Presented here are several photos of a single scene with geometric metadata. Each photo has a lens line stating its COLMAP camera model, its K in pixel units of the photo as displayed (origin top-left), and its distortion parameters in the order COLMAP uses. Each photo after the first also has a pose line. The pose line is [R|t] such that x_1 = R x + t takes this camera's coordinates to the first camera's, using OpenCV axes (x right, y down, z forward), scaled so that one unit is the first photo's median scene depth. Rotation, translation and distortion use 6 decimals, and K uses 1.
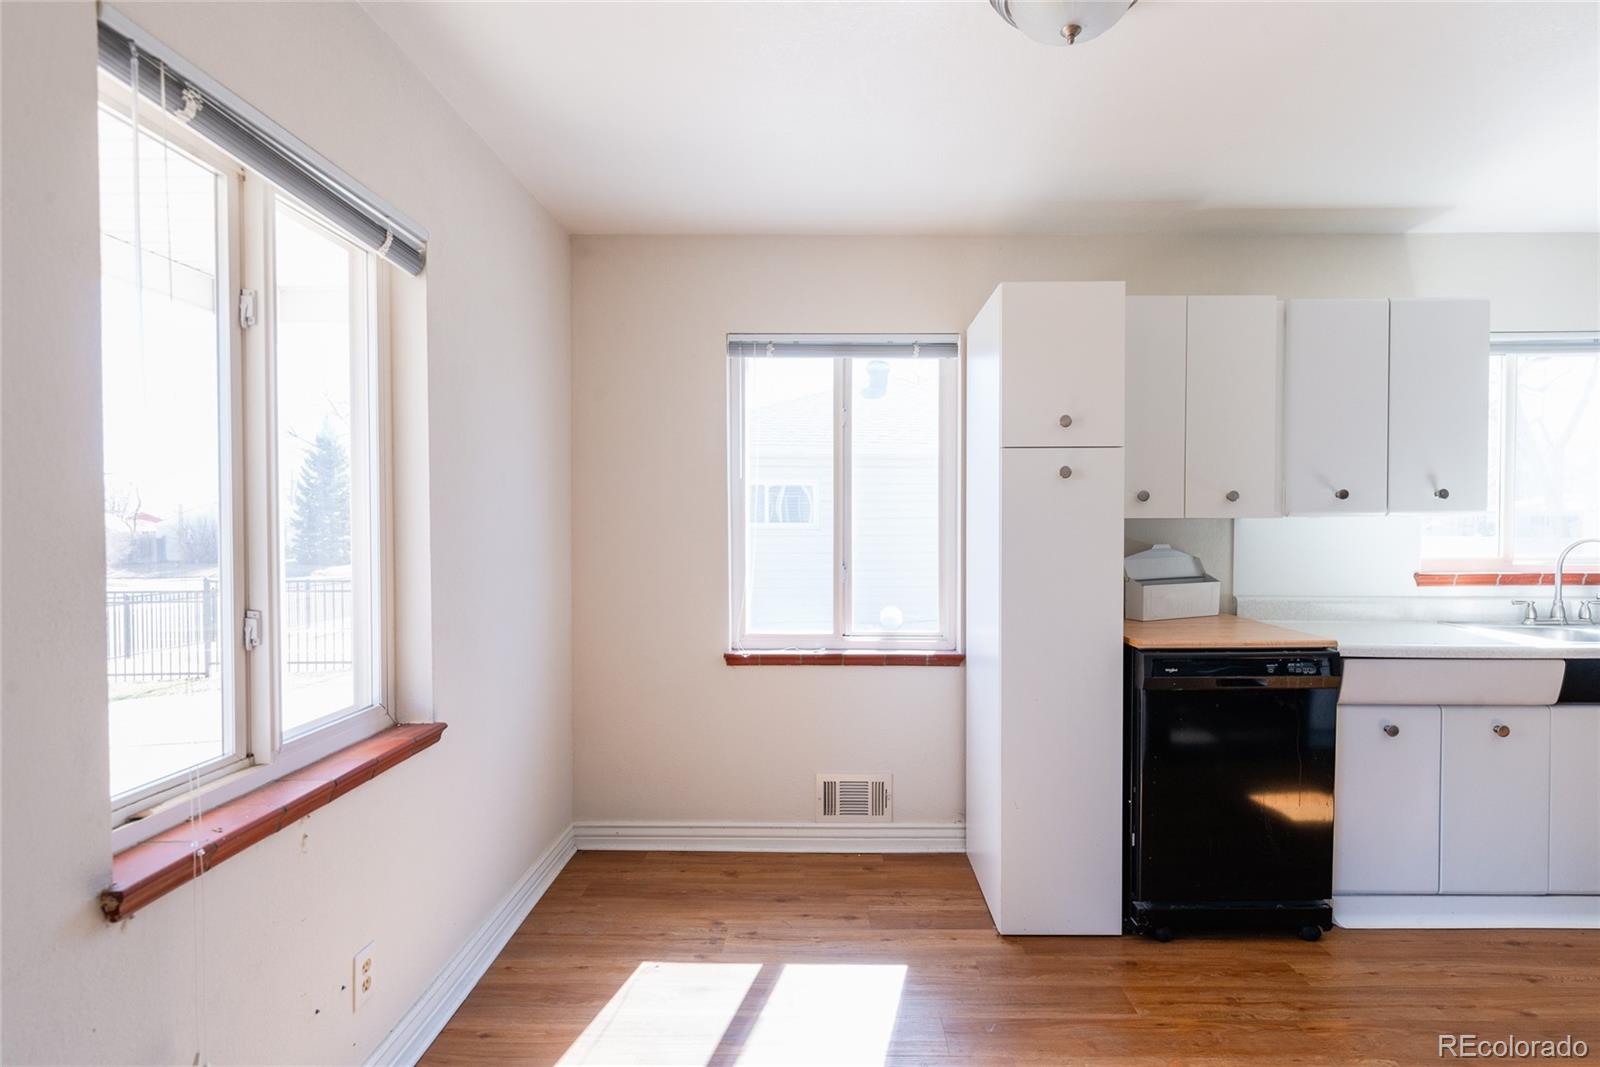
lens RADIAL K [[800.7, 0, 821.1], [0, 800.7, 538.6], [0, 0, 1]] dist [0.000666, 0.000569]
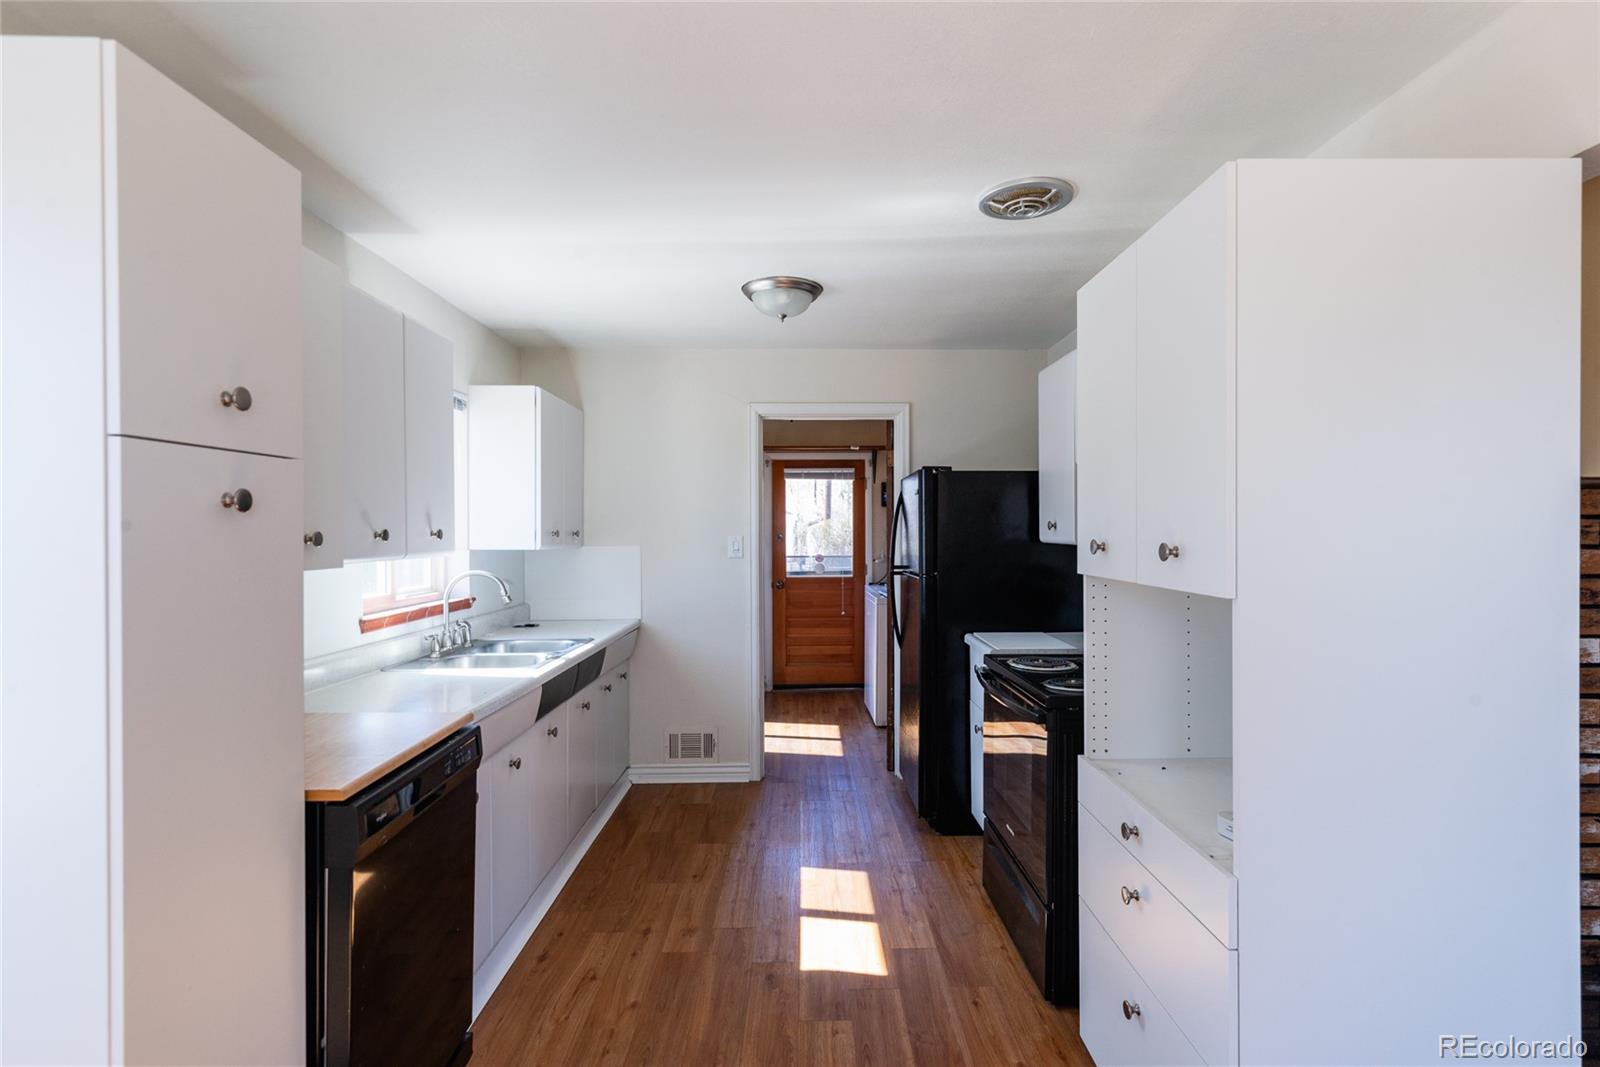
lens RADIAL K [[800.7, 0, 821.1], [0, 800.7, 538.6], [0, 0, 1]] dist [0.000666, 0.000569]
pose [[-0.034989, -0.008963, 0.999348, -0.173311], [0.024141, 0.999660, 0.009811, -0.045877], [-0.999096, 0.024468, -0.034761, 0.543685]]
